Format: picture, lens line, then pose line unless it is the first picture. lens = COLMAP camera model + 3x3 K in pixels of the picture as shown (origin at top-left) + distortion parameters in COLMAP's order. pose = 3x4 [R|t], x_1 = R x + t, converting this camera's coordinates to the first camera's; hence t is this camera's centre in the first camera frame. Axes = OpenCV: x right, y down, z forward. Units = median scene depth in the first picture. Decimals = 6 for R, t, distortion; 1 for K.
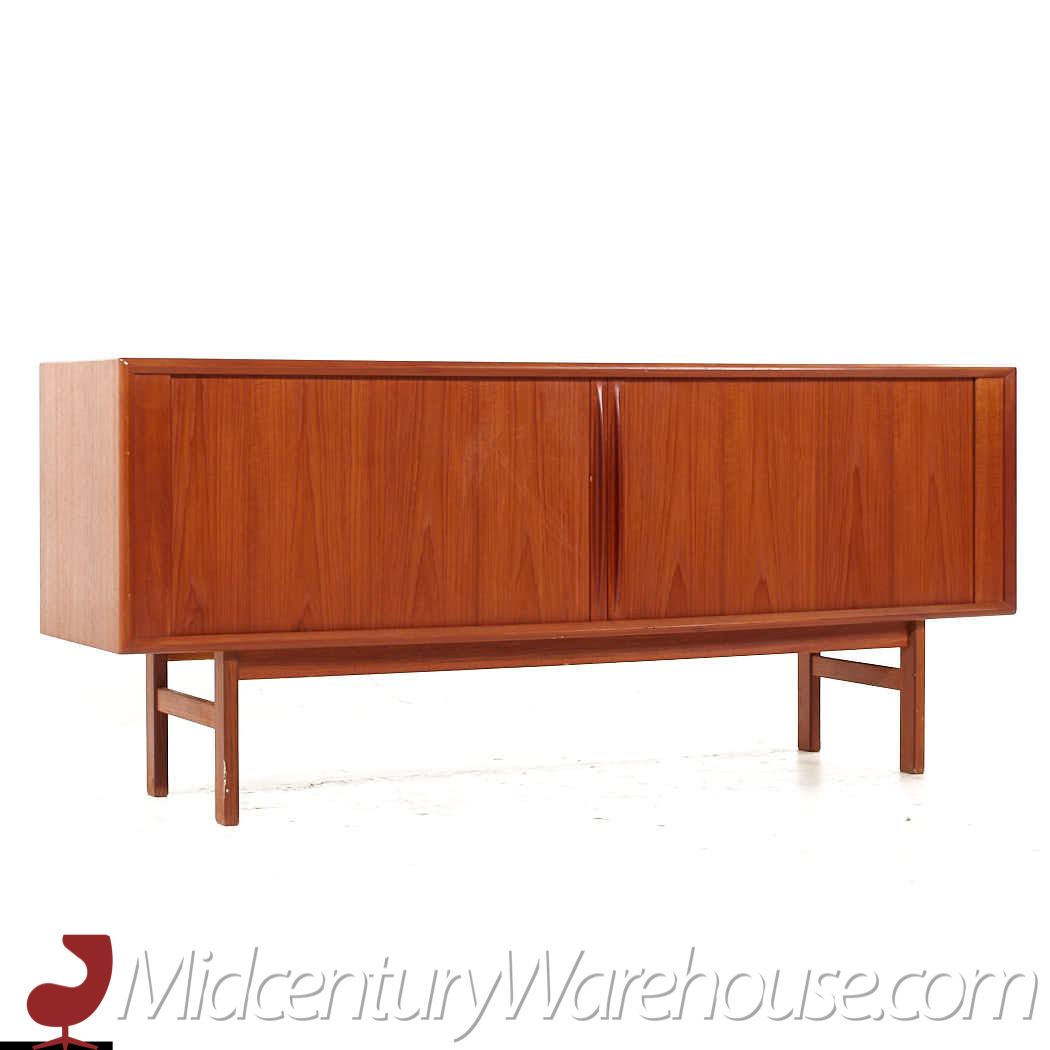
lens RADIAL K [[2684.2, 0, 524.0], [0, 2684.2, 529.8], [0, 0, 1]] dist [-0.039467, 0.000000]
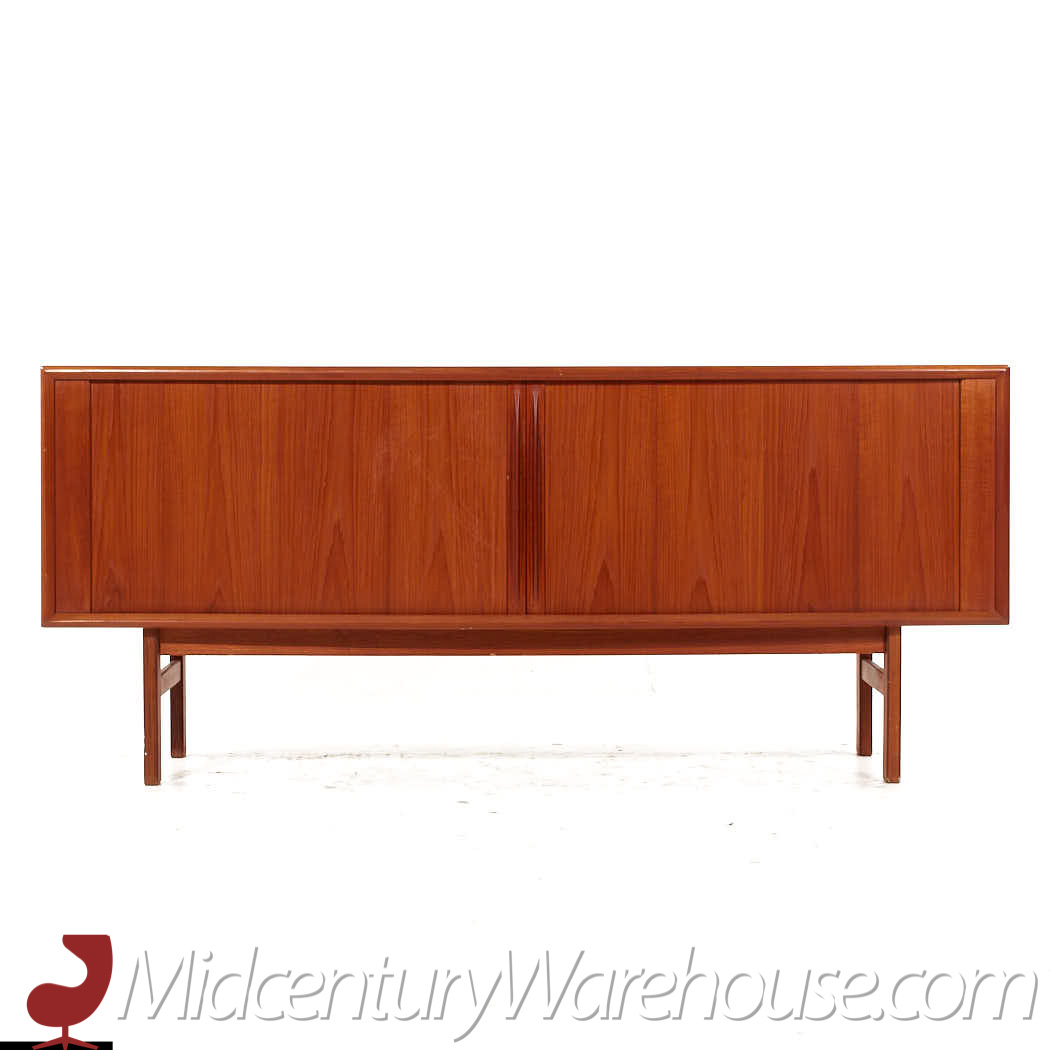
lens RADIAL K [[2684.2, 0, 530.6], [0, 2684.2, 528.6], [0, 0, 1]] dist [-0.039467, 0.000000]
pose [[0.899600, 0.019816, -0.436266, 0.489102], [-0.020024, 0.999791, 0.004121, -0.003758], [0.436256, 0.005029, 0.899808, 0.064233]]
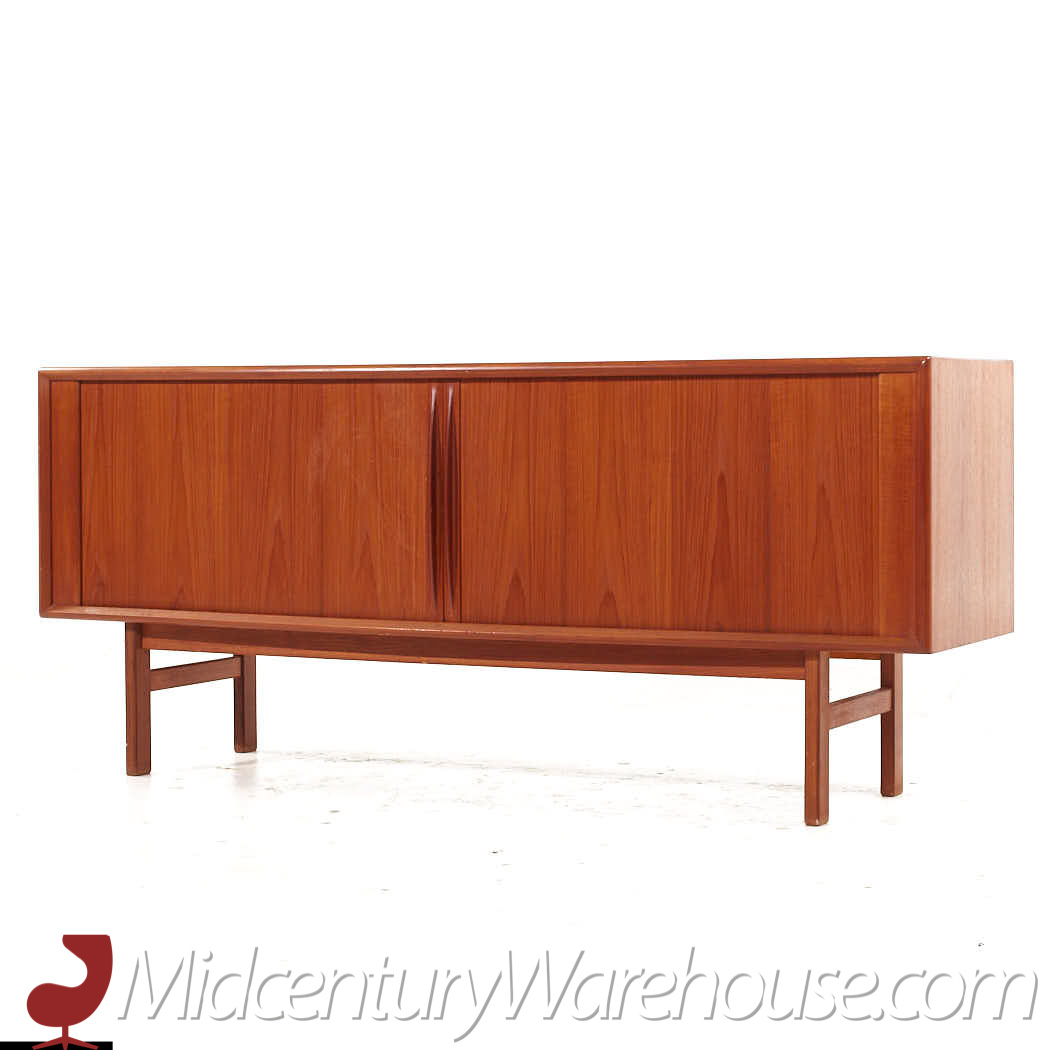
lens RADIAL K [[2684.2, 0, 525.4], [0, 2684.2, 527.6], [0, 0, 1]] dist [-0.039467, 0.000000]
pose [[0.592434, 0.035571, -0.804833, 0.856747], [-0.034376, 0.999231, 0.018859, -0.021306], [0.804885, 0.016494, 0.593201, 0.434127]]
